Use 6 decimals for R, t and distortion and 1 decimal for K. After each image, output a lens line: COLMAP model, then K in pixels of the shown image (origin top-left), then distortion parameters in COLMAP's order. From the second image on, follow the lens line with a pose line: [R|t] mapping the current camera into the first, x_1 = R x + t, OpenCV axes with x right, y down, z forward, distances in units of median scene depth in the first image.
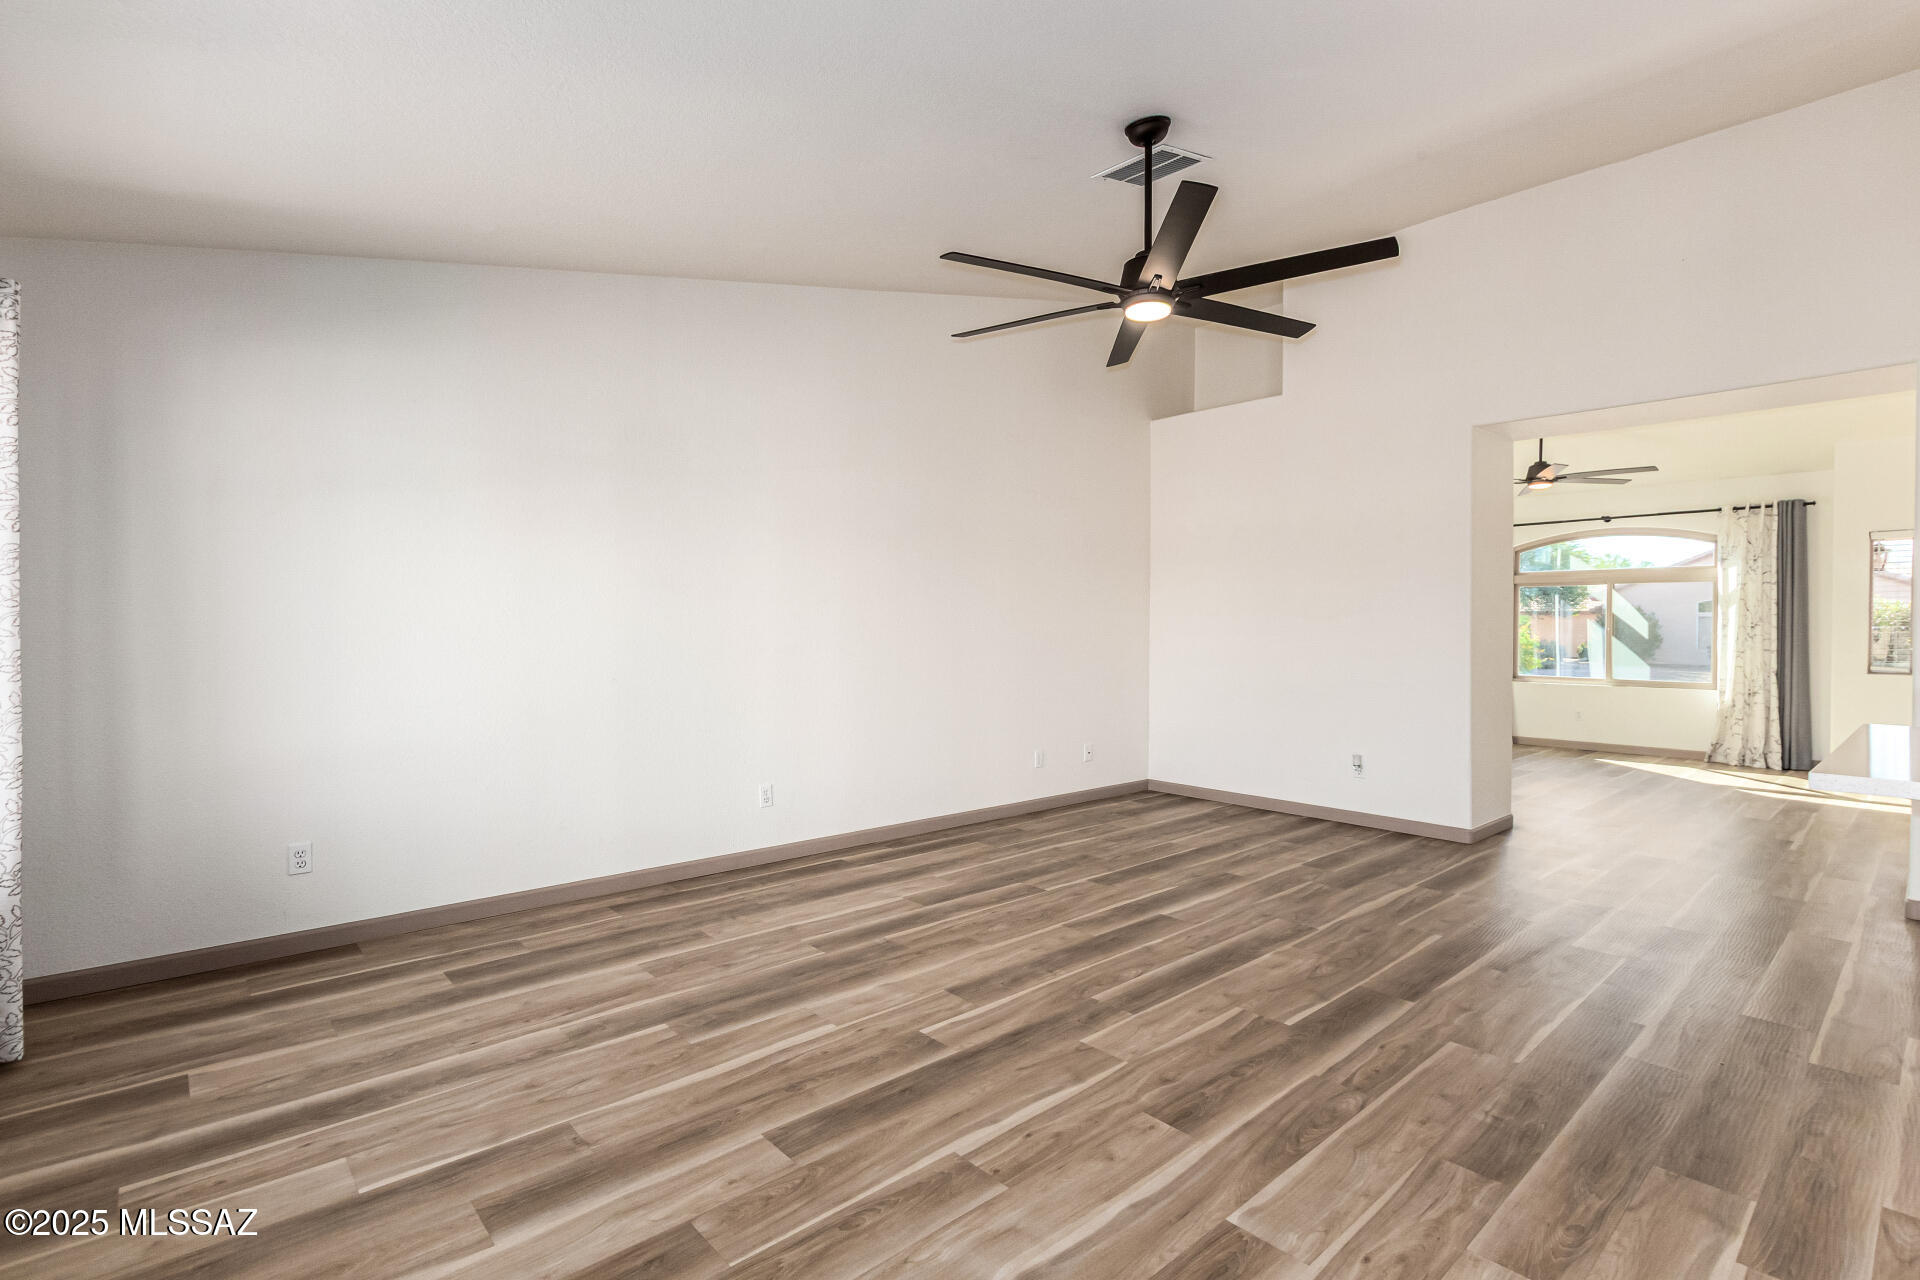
lens RADIAL K [[878.6, 0, 969.7], [0, 878.6, 638.8], [0, 0, 1]] dist [0.007454, -0.004184]
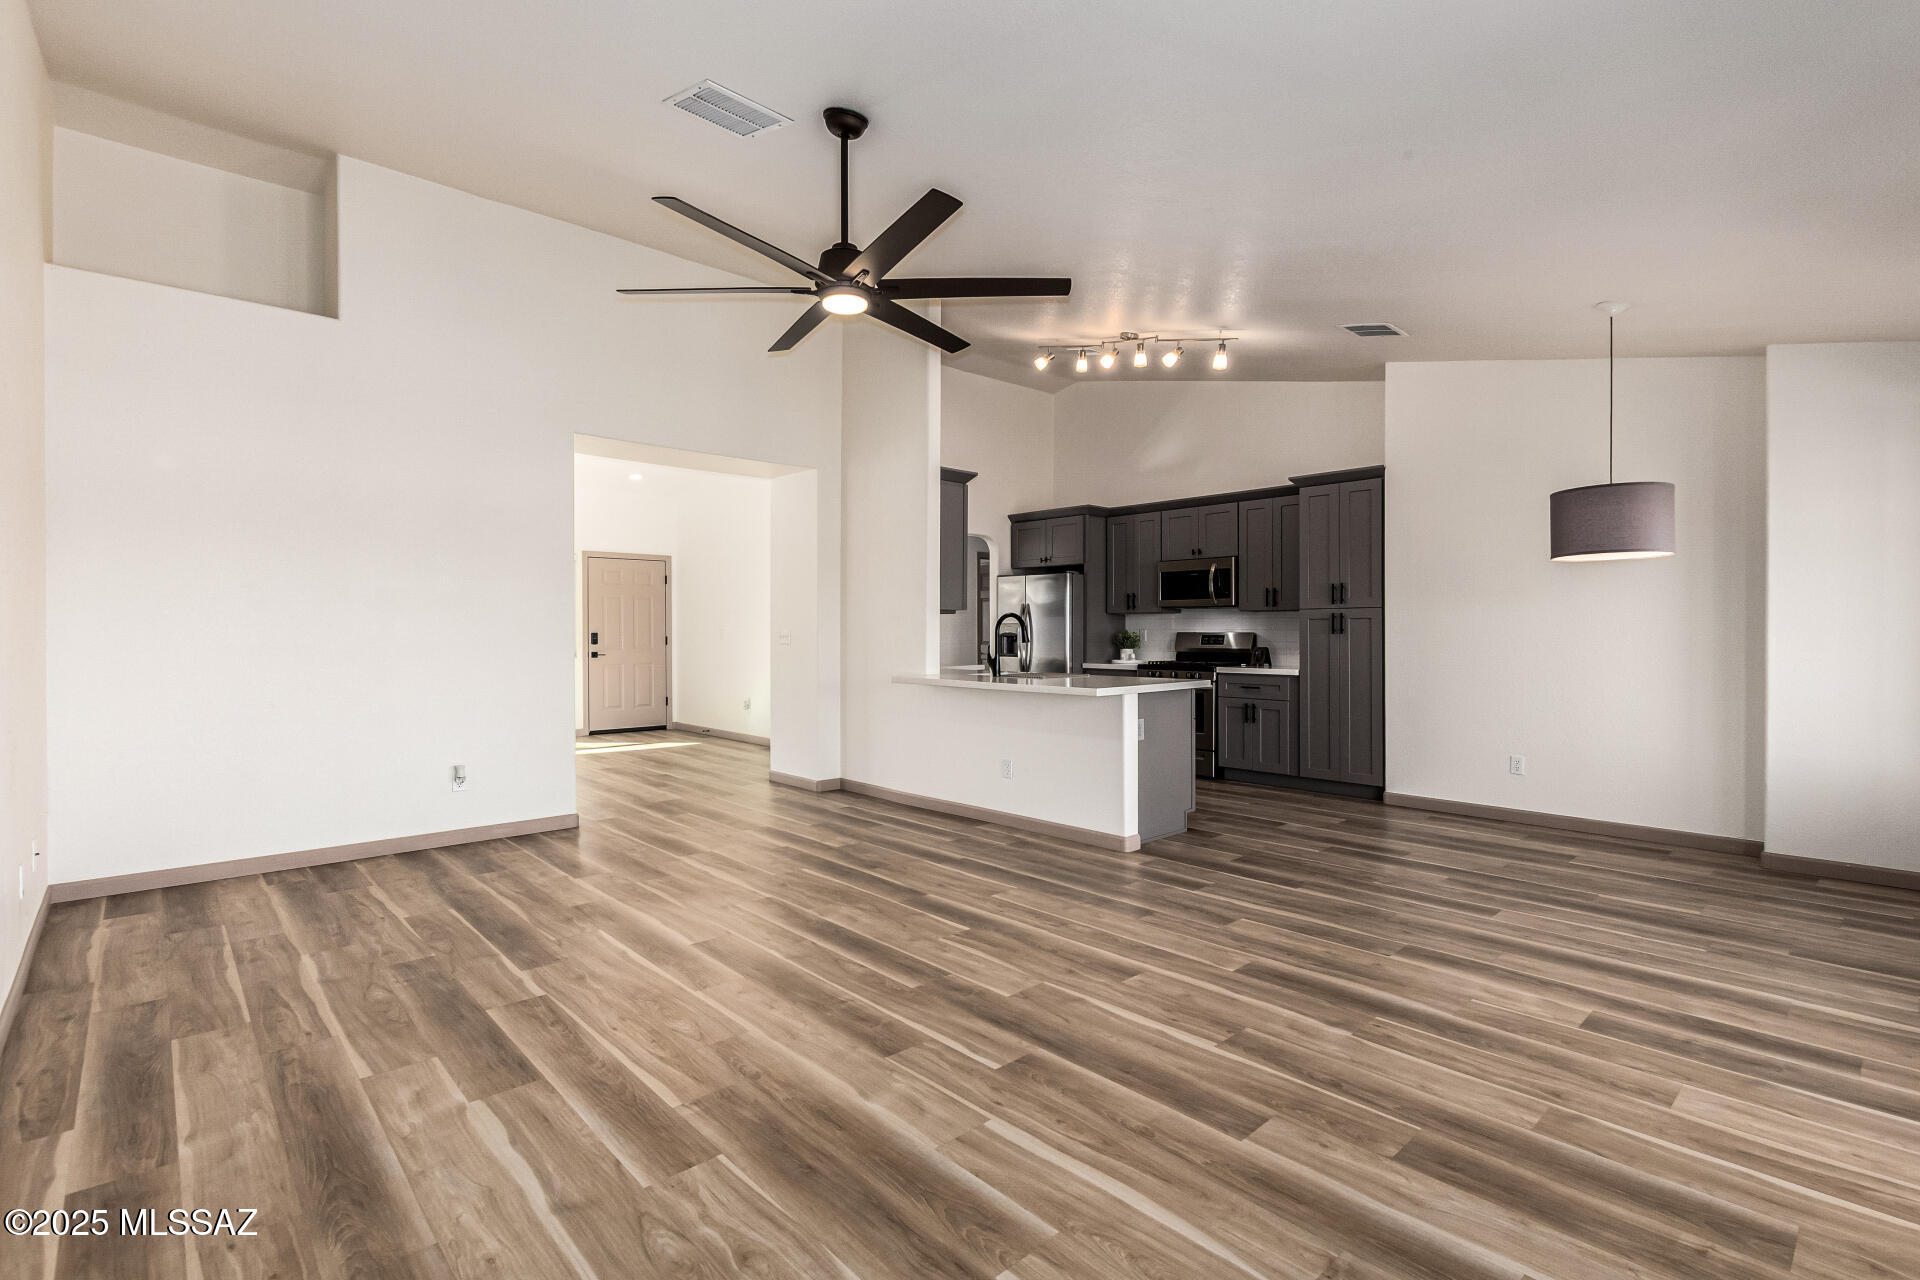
lens RADIAL K [[878.6, 0, 961.8], [0, 878.6, 631.9], [0, 0, 1]] dist [0.007454, -0.004184]
pose [[-0.008239, -0.001853, 0.999964, -0.719064], [0.006727, 0.999976, 0.001908, -0.001905], [-0.999943, 0.006743, -0.008226, 0.783288]]
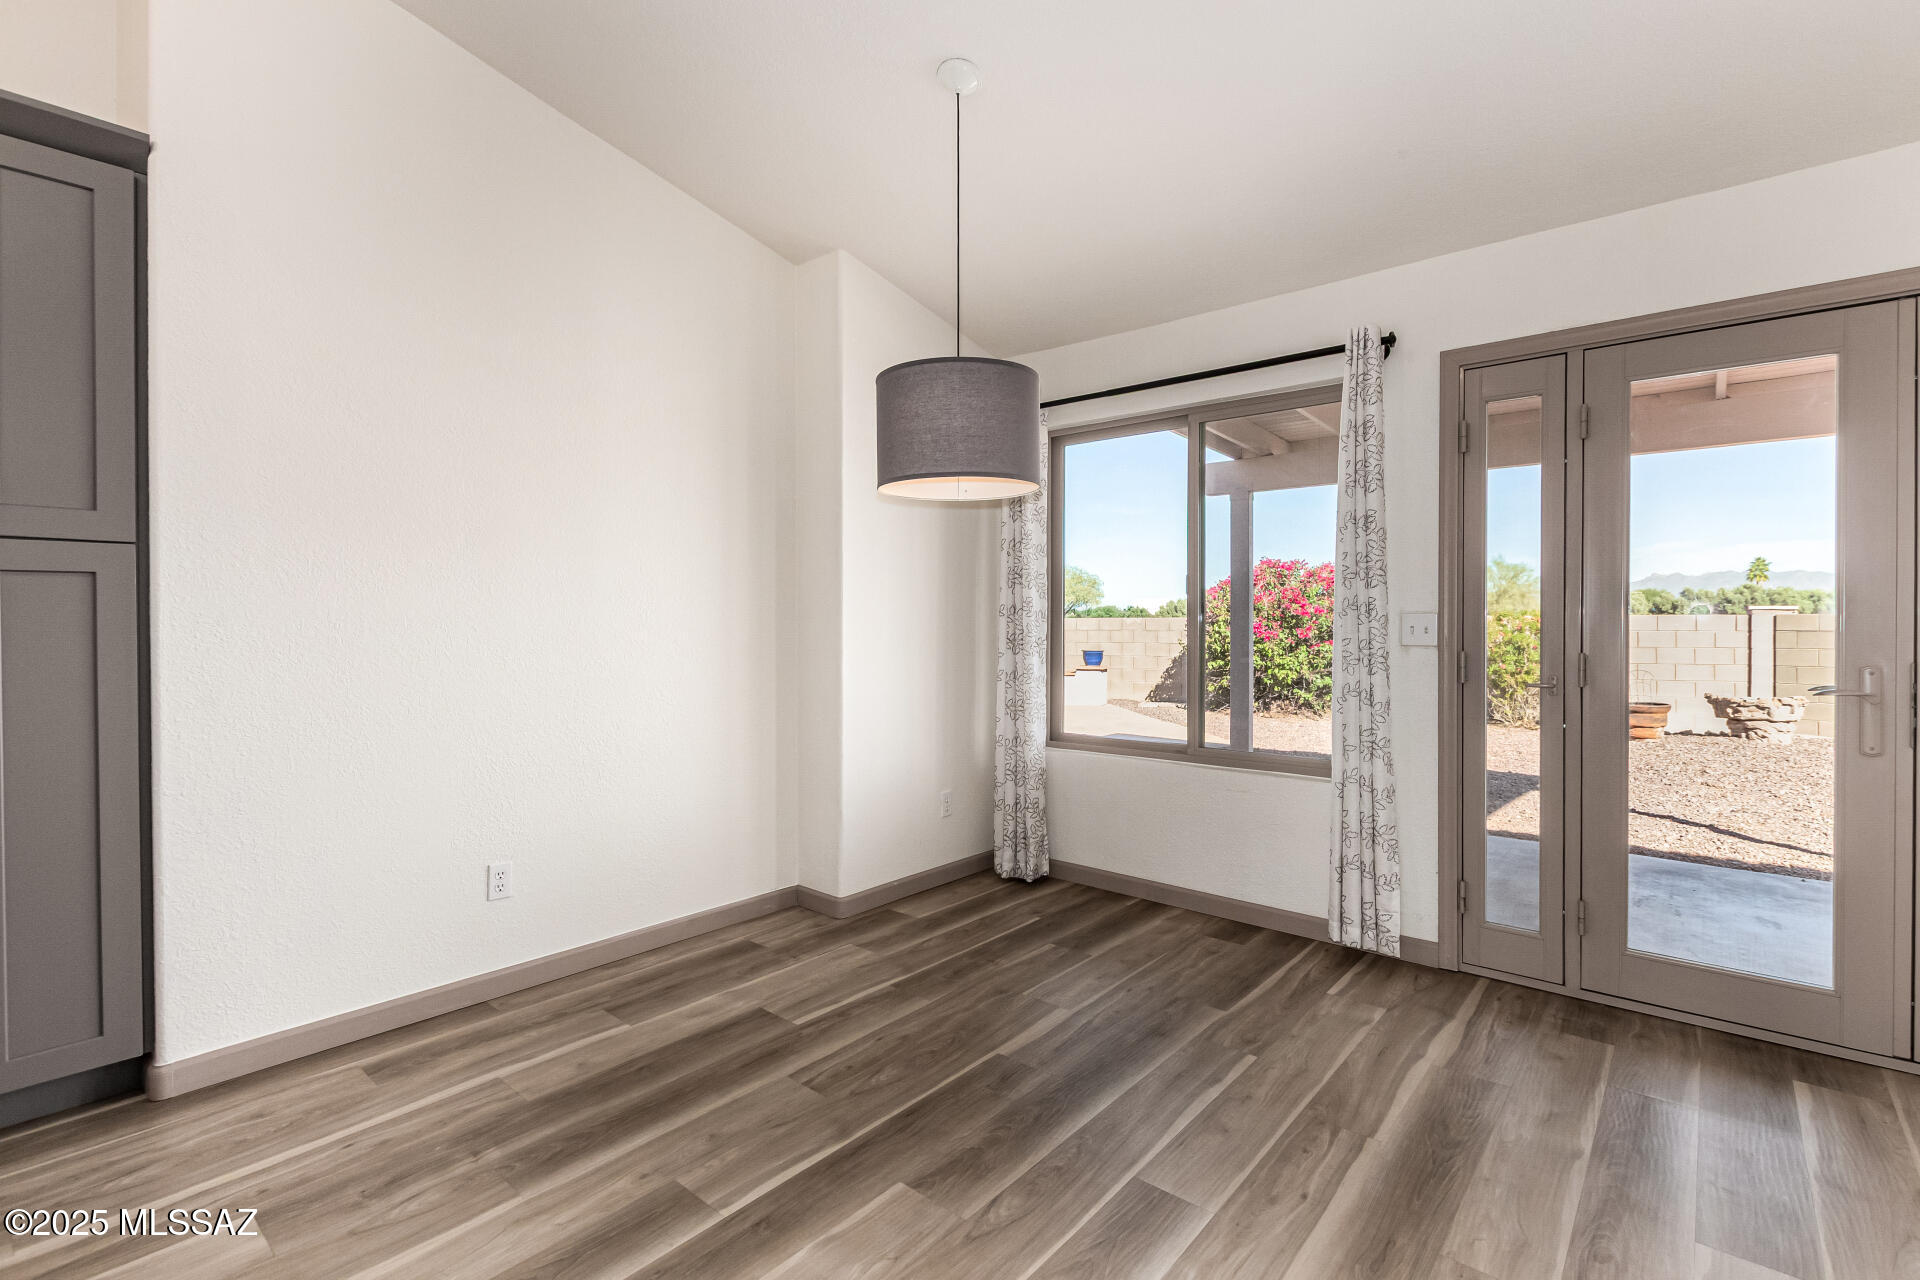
lens RADIAL K [[878.6, 0, 960.9], [0, 878.6, 629.3], [0, 0, 1]] dist [0.007454, -0.004184]
pose [[-0.990687, -0.002564, -0.136134, 0.507192], [-0.004627, 0.999879, 0.014837, 0.005288], [0.136079, 0.015328, -0.990579, 0.628796]]
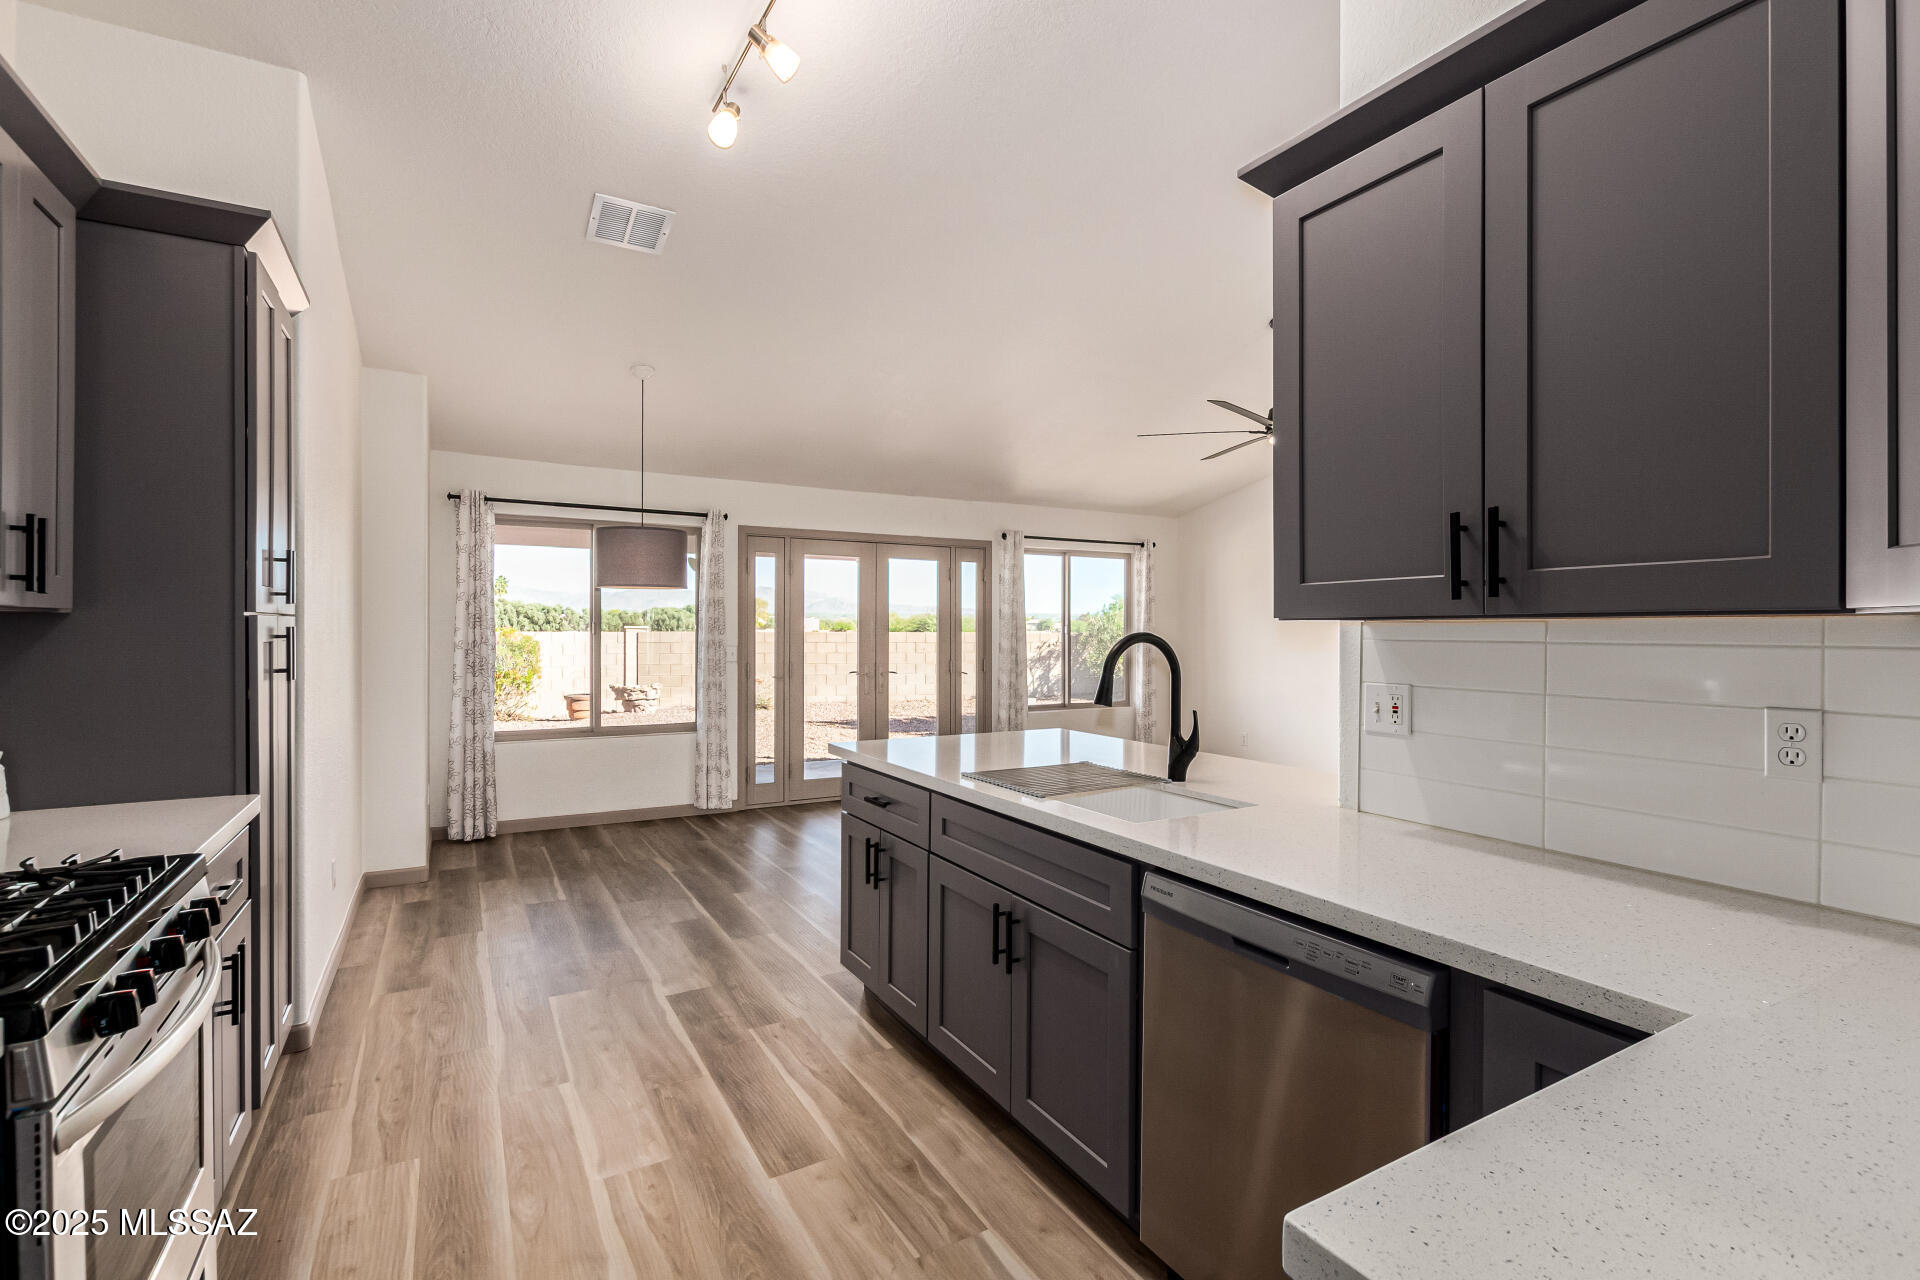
lens RADIAL K [[878.6, 0, 969.9], [0, 878.6, 632.8], [0, 0, 1]] dist [0.007454, -0.004184]
pose [[-0.199491, -0.001446, -0.979899, 1.628292], [-0.011151, 0.999938, 0.000795, -0.033662], [0.979836, 0.011086, -0.199495, 0.683833]]
